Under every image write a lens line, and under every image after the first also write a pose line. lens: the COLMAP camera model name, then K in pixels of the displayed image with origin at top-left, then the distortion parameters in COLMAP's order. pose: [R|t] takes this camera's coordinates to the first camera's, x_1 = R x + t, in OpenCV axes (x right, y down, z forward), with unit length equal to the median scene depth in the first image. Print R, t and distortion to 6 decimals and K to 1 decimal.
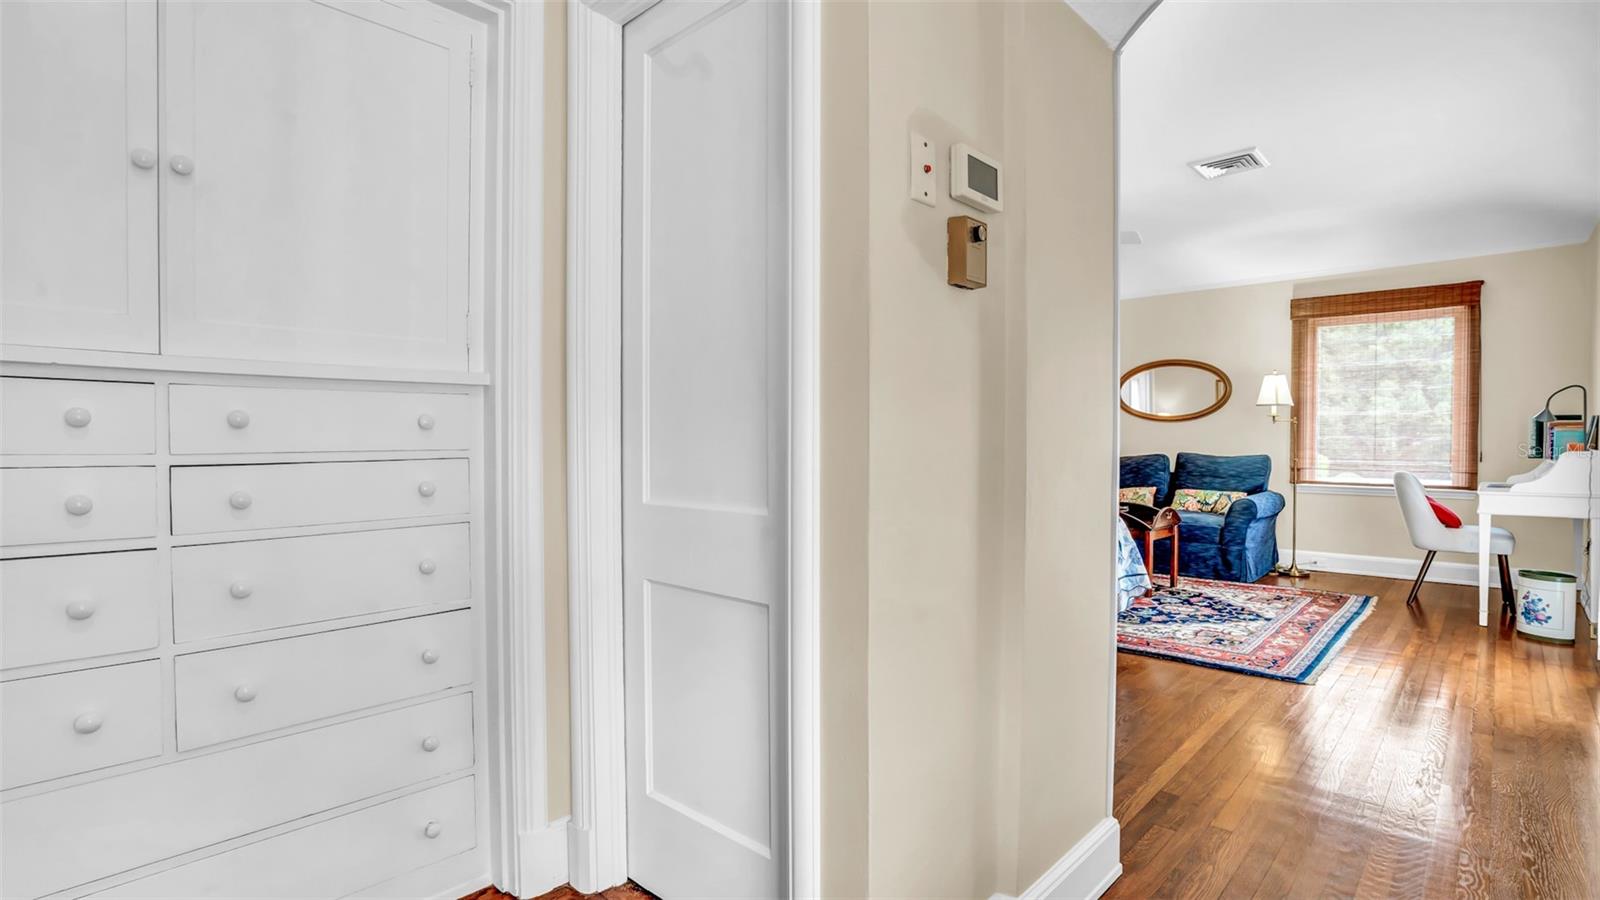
lens RADIAL K [[782.4, 0, 813.4], [0, 782.4, 477.0], [0, 0, 1]] dist [-0.050906, 0.014872]
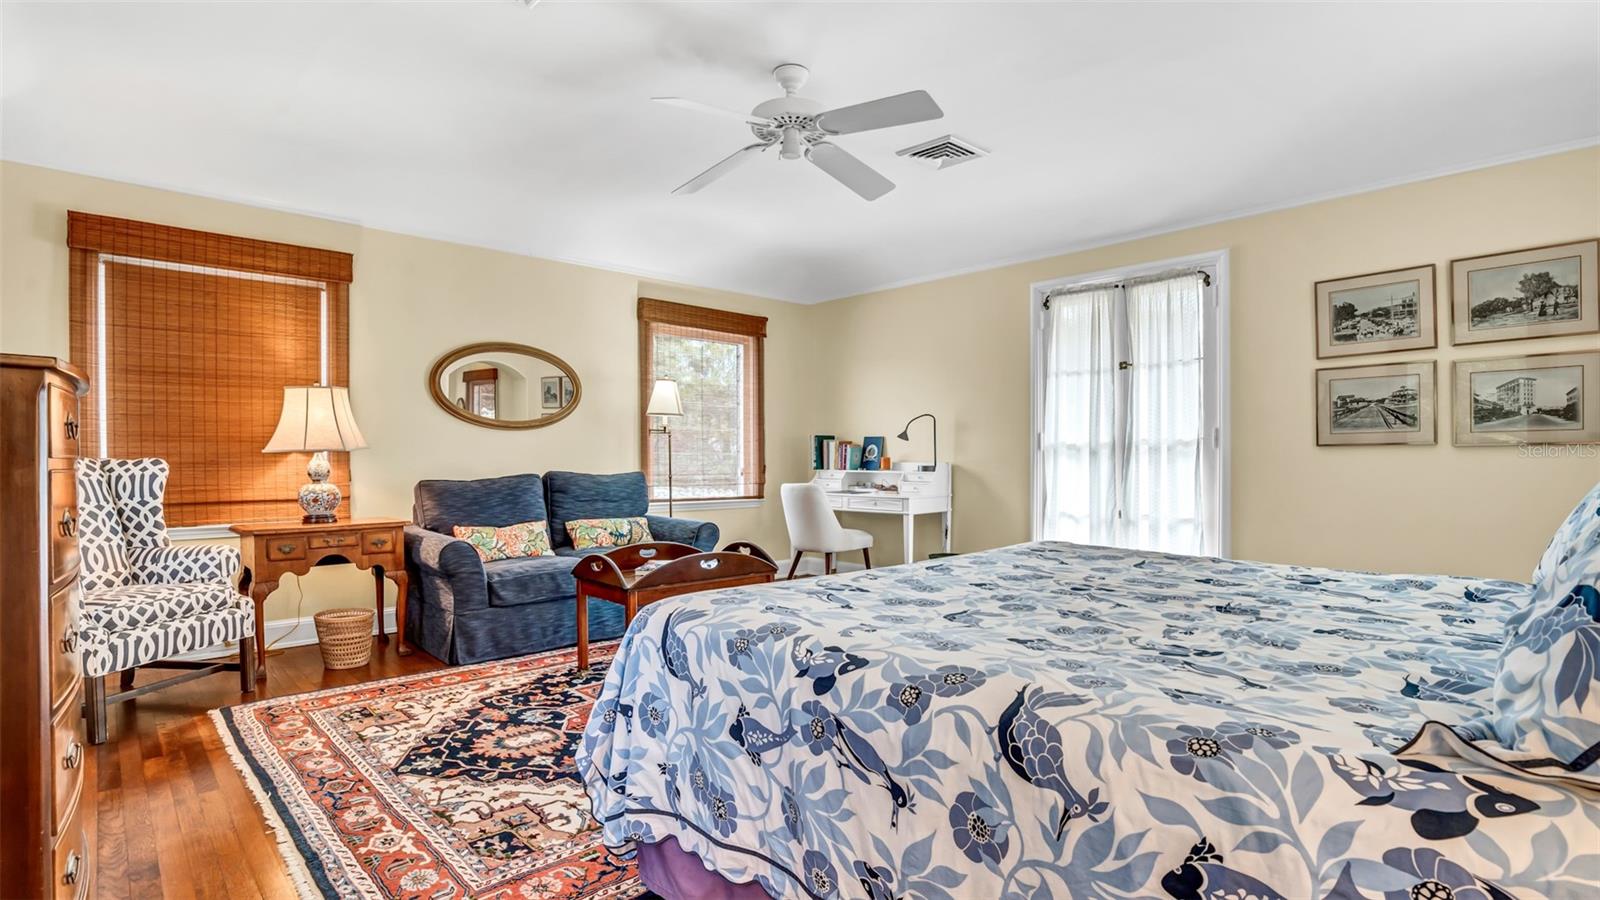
lens RADIAL K [[782.4, 0, 795.5], [0, 782.4, 457.4], [0, 0, 1]] dist [-0.050906, 0.014872]
pose [[0.084395, -0.000175, 0.996432, -0.302875], [0.047315, 0.998873, -0.003832, -0.037714], [-0.995308, 0.047469, 0.084308, 0.861597]]
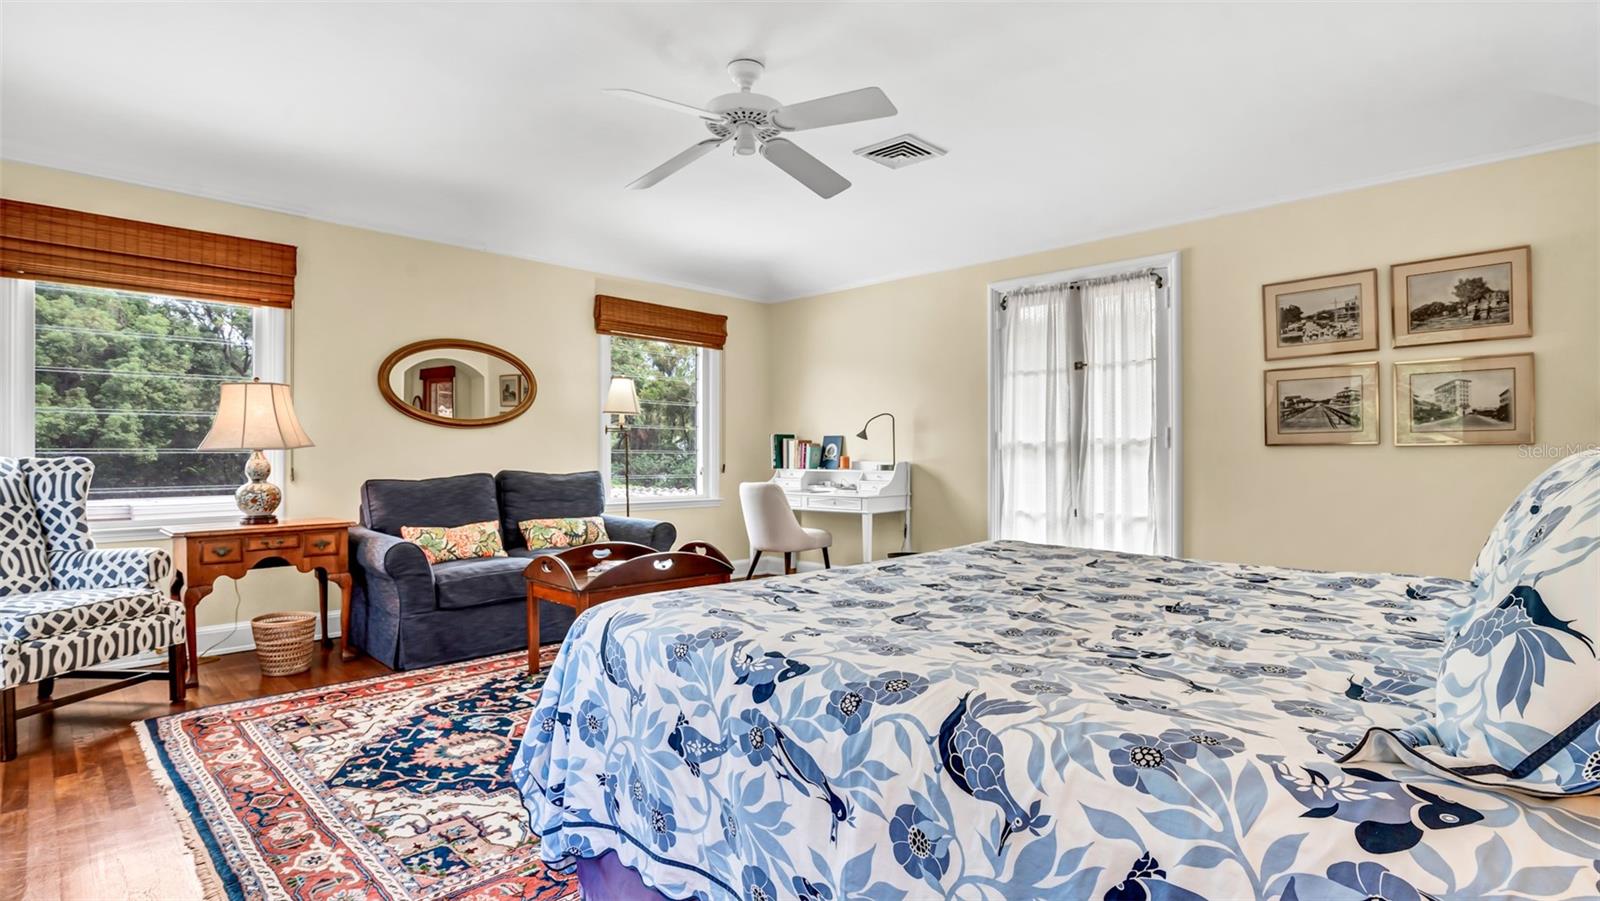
lens RADIAL K [[782.4, 0, 796.1], [0, 782.4, 448.6], [0, 0, 1]] dist [-0.050906, 0.014872]
pose [[0.035881, 0.009996, 0.999306, -0.296640], [0.046889, 0.998832, -0.011675, -0.037417], [-0.998255, 0.047276, 0.035371, 0.857164]]
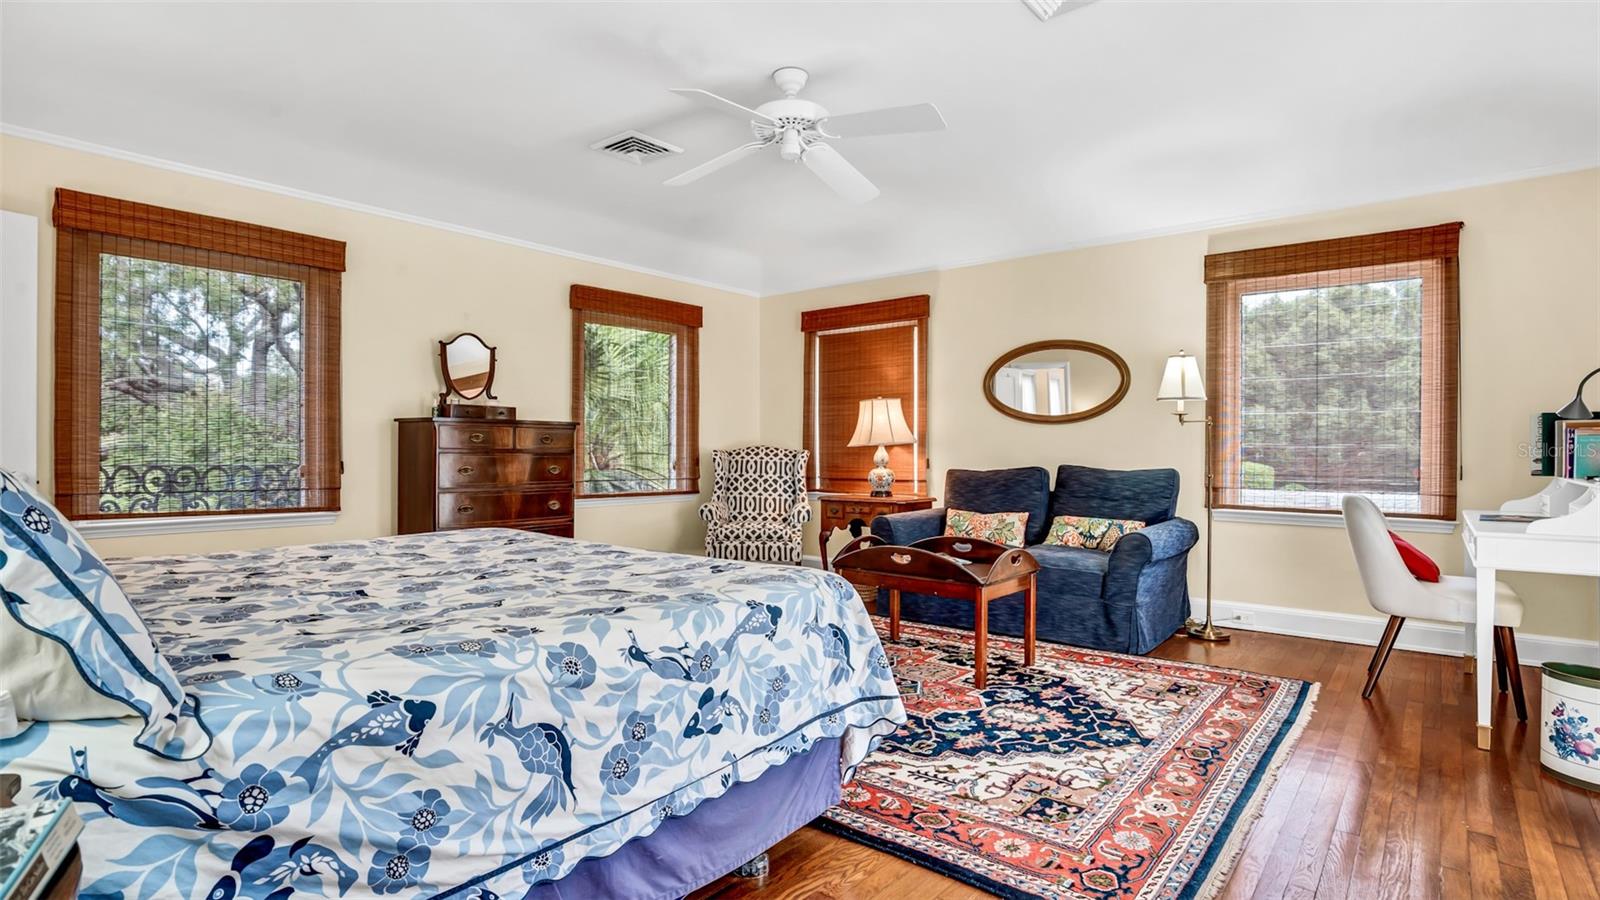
lens RADIAL K [[782.4, 0, 833.4], [0, 782.4, 477.1], [0, 0, 1]] dist [-0.050906, 0.014872]
pose [[0.997784, 0.000094, 0.066540, 0.253446], [0.000583, 0.999948, -0.010160, -0.015458], [-0.066537, 0.010176, 0.997732, 0.336757]]
